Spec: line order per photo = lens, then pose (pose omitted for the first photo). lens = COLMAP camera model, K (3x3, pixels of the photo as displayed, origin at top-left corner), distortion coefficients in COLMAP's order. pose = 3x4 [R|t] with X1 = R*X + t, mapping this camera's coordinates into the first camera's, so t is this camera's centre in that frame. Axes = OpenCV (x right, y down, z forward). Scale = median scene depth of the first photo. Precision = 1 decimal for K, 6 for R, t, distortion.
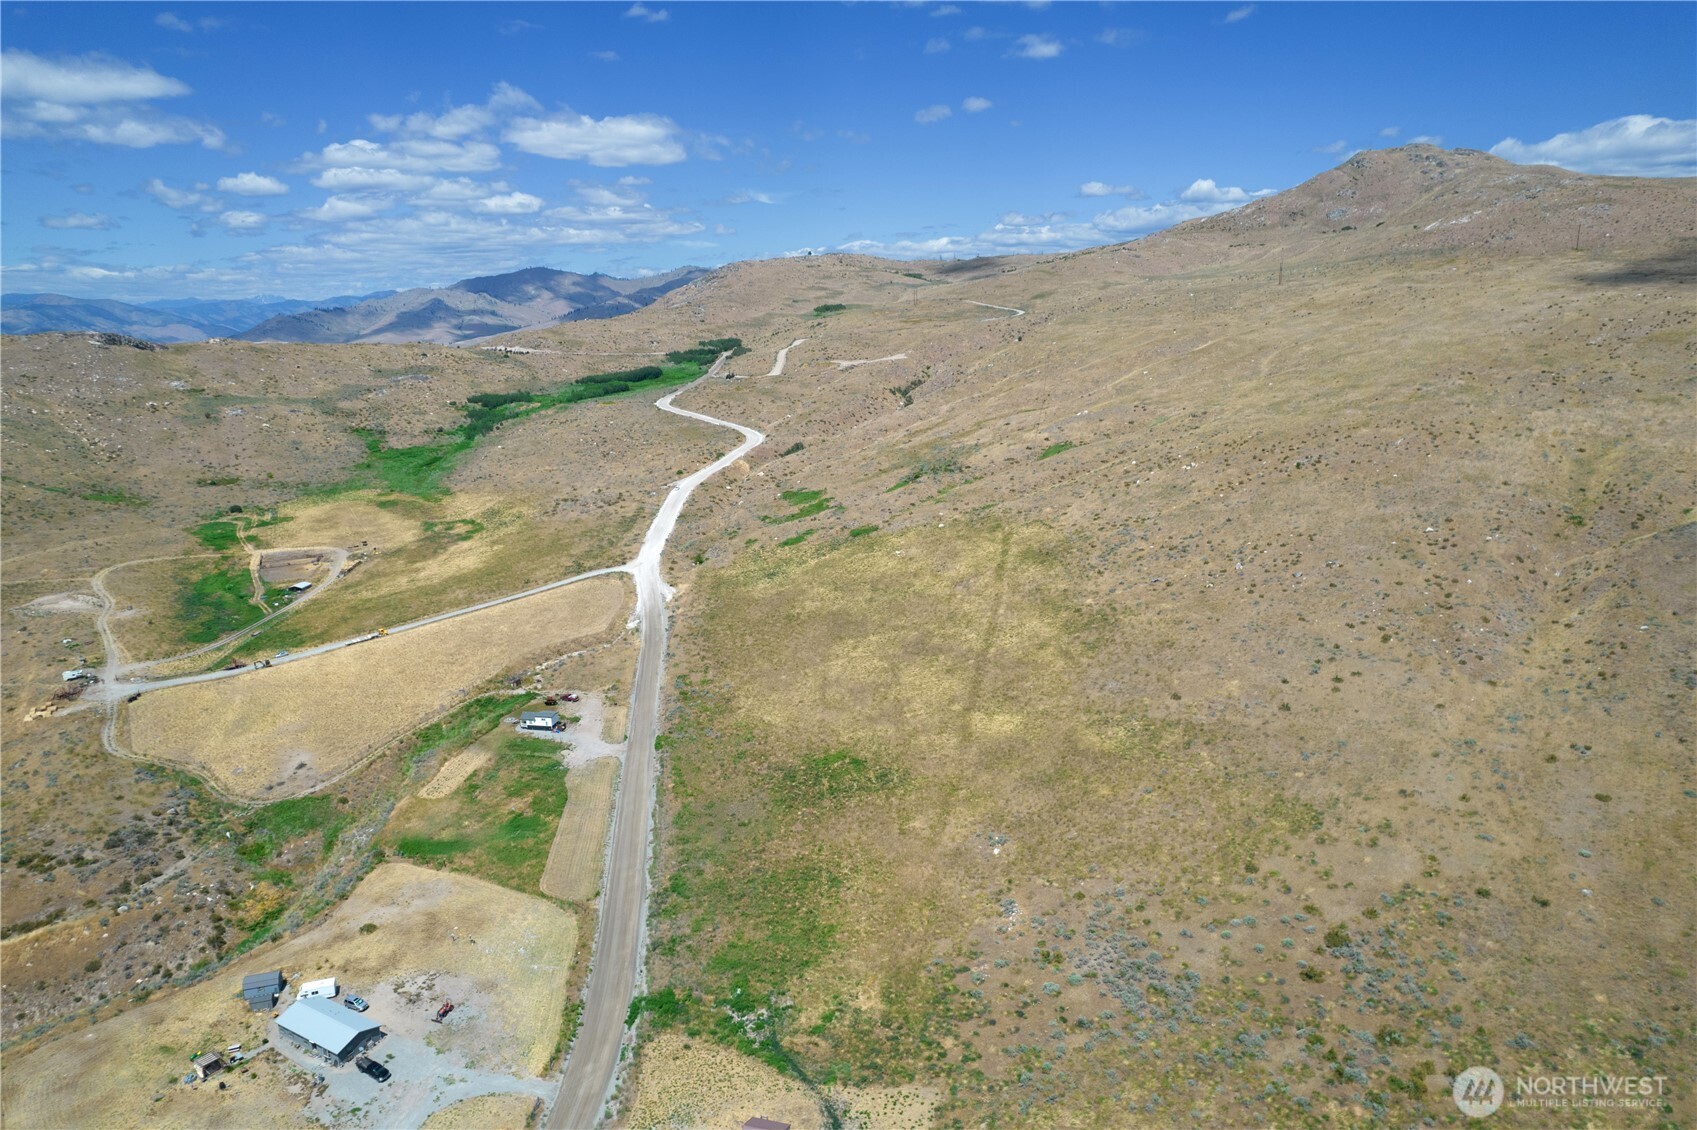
lens RADIAL K [[1079.4, 0, 845.5], [0, 1079.4, 553.4], [0, 0, 1]] dist [-0.076036, 0.070078]
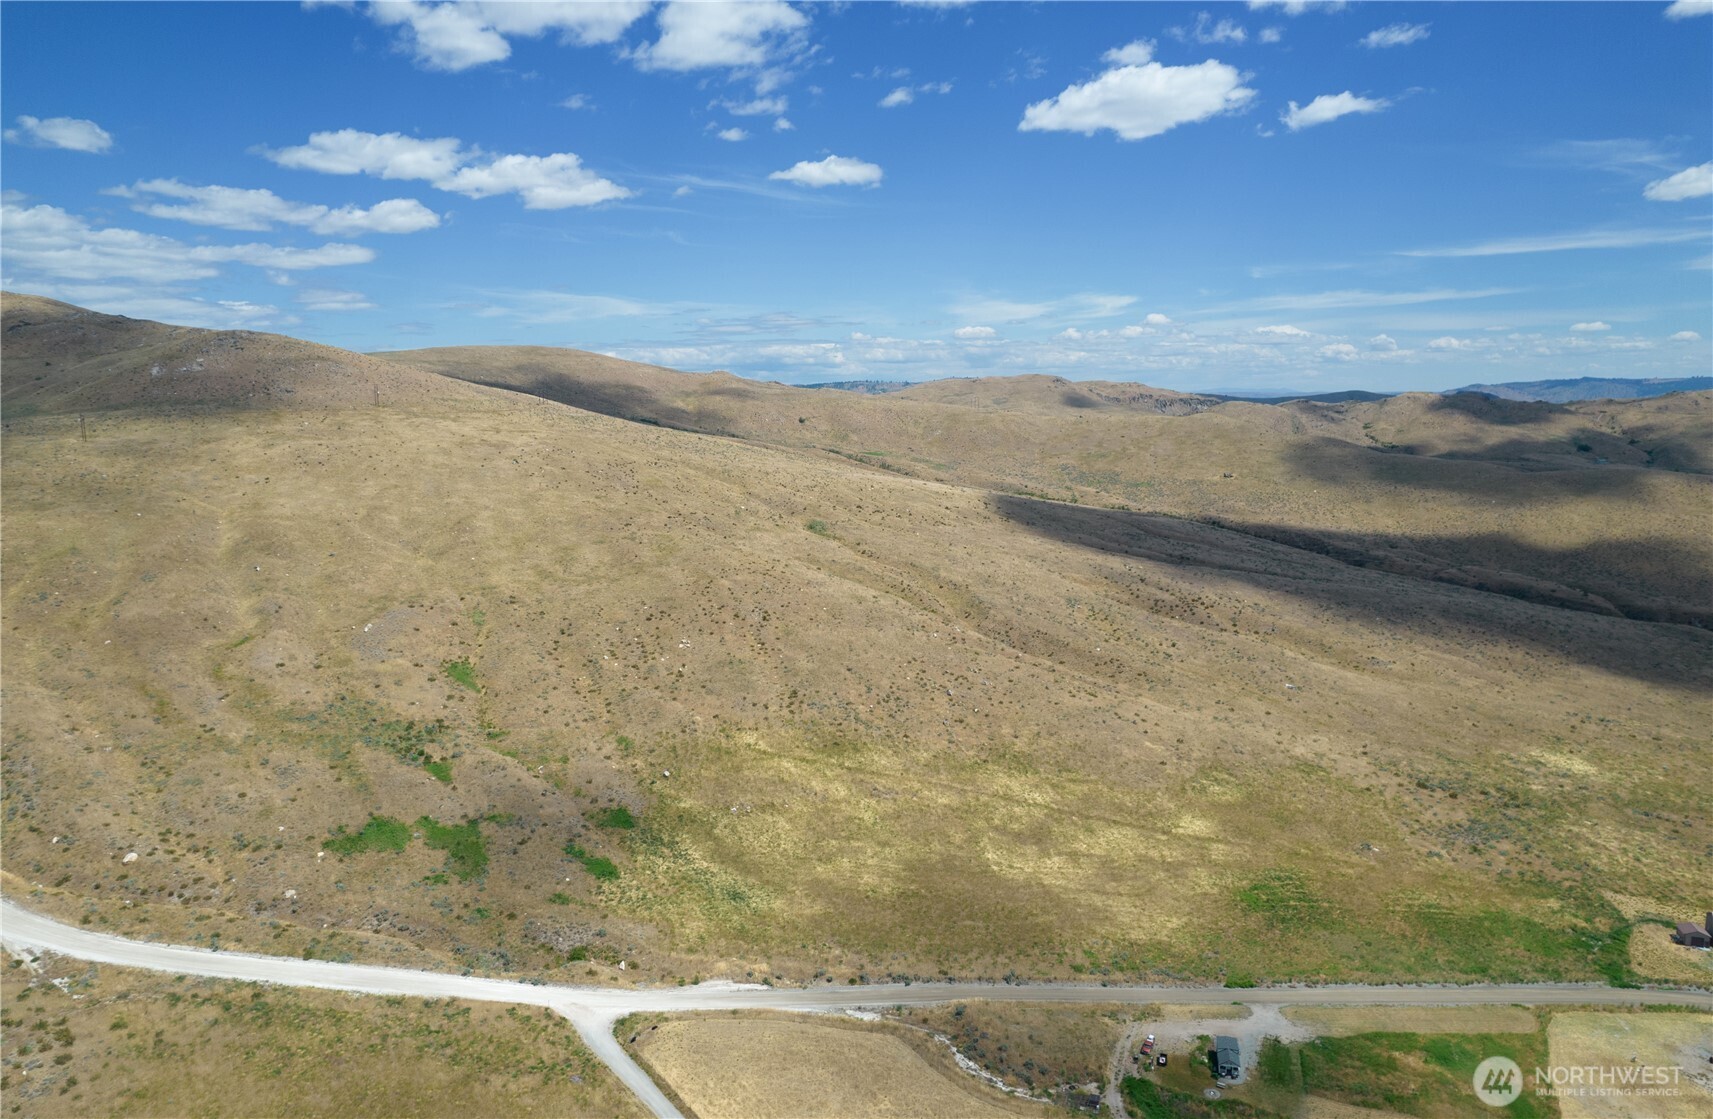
lens RADIAL K [[1106.4, 0, 854.1], [0, 1106.4, 564.5], [0, 0, 1]] dist [-0.077436, 0.071805]
pose [[0.056893, -0.139873, 0.988534, -1.115235], [0.226432, 0.966144, 0.123673, -0.393448], [-0.972364, 0.216800, 0.086638, 1.169340]]
